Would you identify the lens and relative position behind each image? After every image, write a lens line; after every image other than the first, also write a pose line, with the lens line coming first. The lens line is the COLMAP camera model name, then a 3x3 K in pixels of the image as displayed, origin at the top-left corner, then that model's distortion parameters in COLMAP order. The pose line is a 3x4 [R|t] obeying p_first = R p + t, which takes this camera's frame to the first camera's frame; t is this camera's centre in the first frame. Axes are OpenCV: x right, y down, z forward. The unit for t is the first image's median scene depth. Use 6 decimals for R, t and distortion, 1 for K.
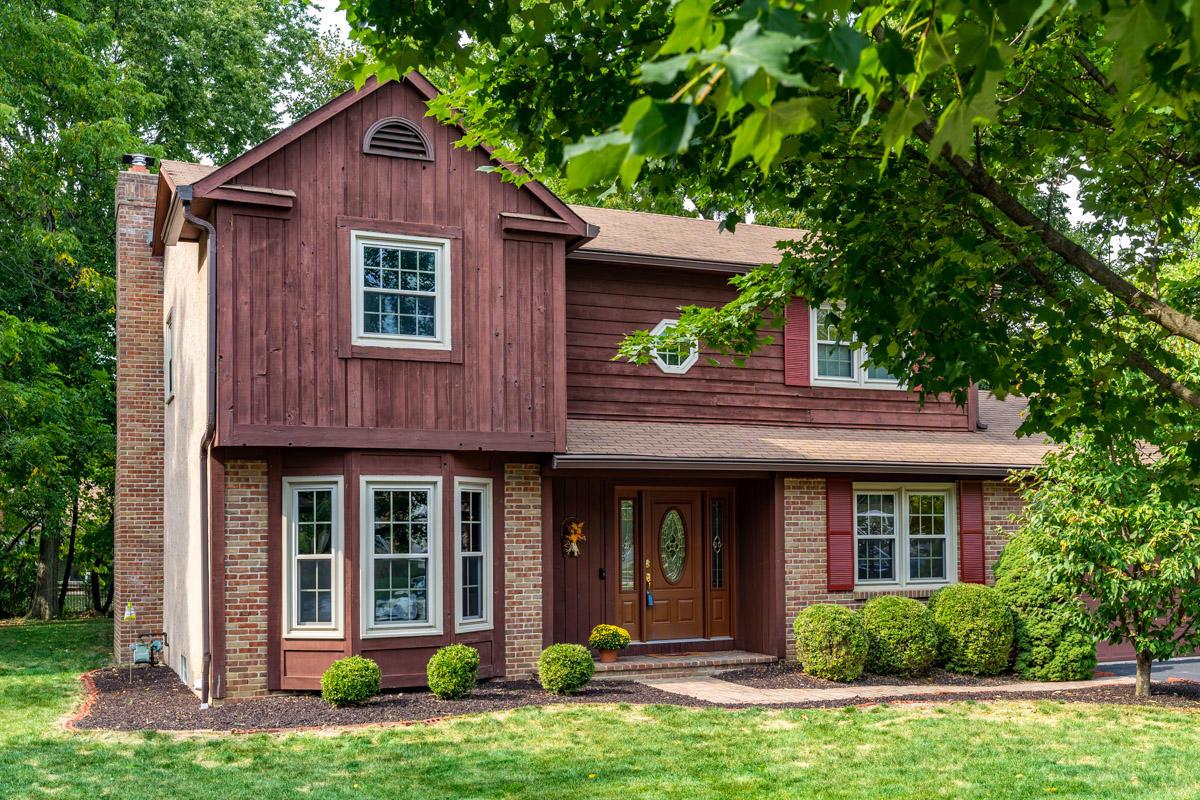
lens RADIAL K [[1315.7, 0, 570.6], [0, 1315.7, 490.8], [0, 0, 1]] dist [0.041917, 0.000000]
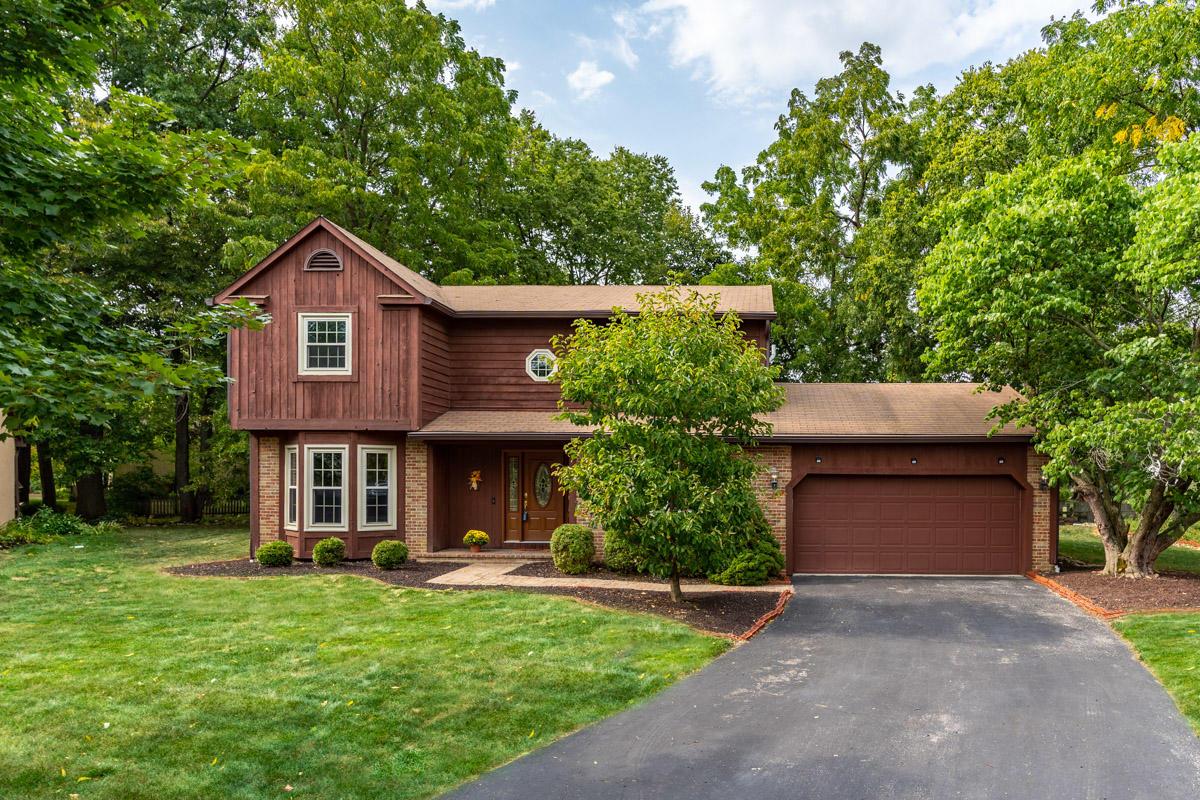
lens RADIAL K [[681.8, 0, 713.1], [0, 681.8, 478.8], [0, 0, 1]] dist [-0.004127, 0.003472]
pose [[0.896152, 0.017609, -0.443398, 0.731606], [0.001838, 0.999057, 0.043390, -0.003799], [0.443744, -0.039699, 0.895274, 0.359351]]
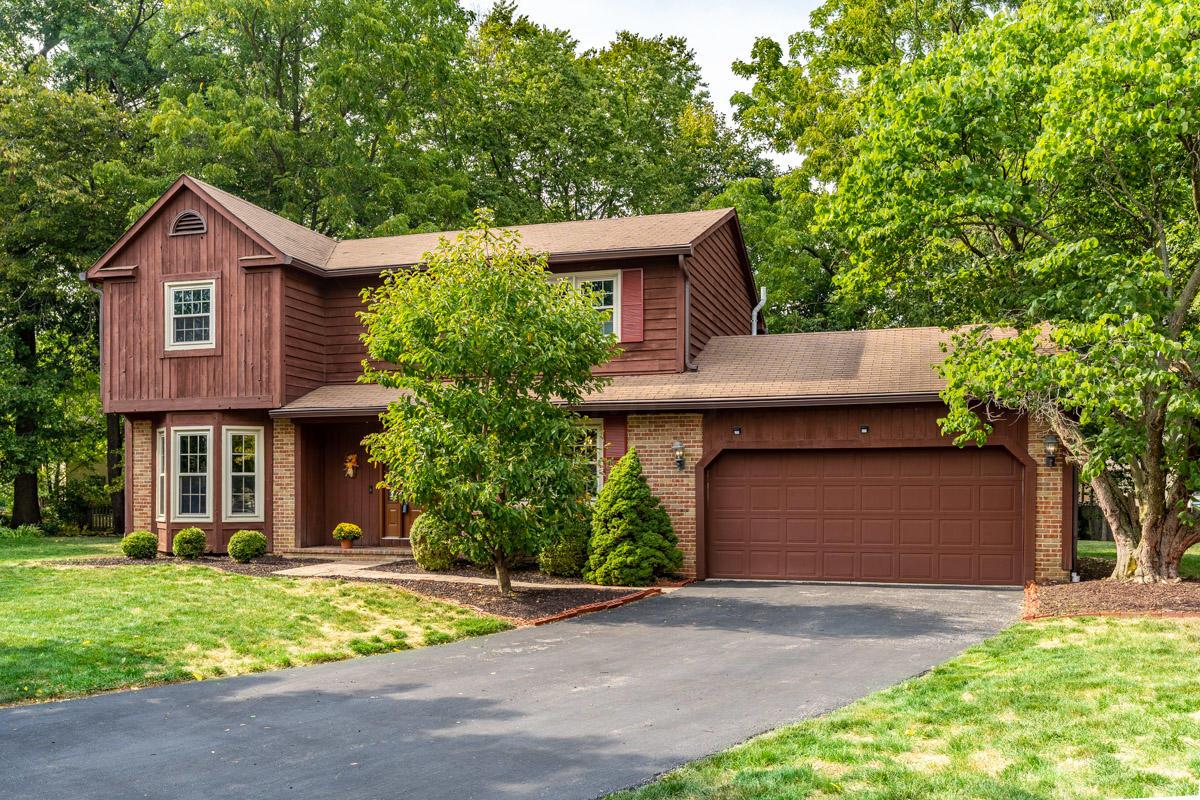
lens RADIAL K [[989.9, 0, 561.7], [0, 989.9, 482.6], [0, 0, 1]] dist [0.032510, 0.005143]
pose [[0.737866, 0.005561, -0.674924, 0.999883], [0.017367, 0.999479, 0.027221, 0.031500], [0.674723, -0.031807, 0.737385, 0.360053]]
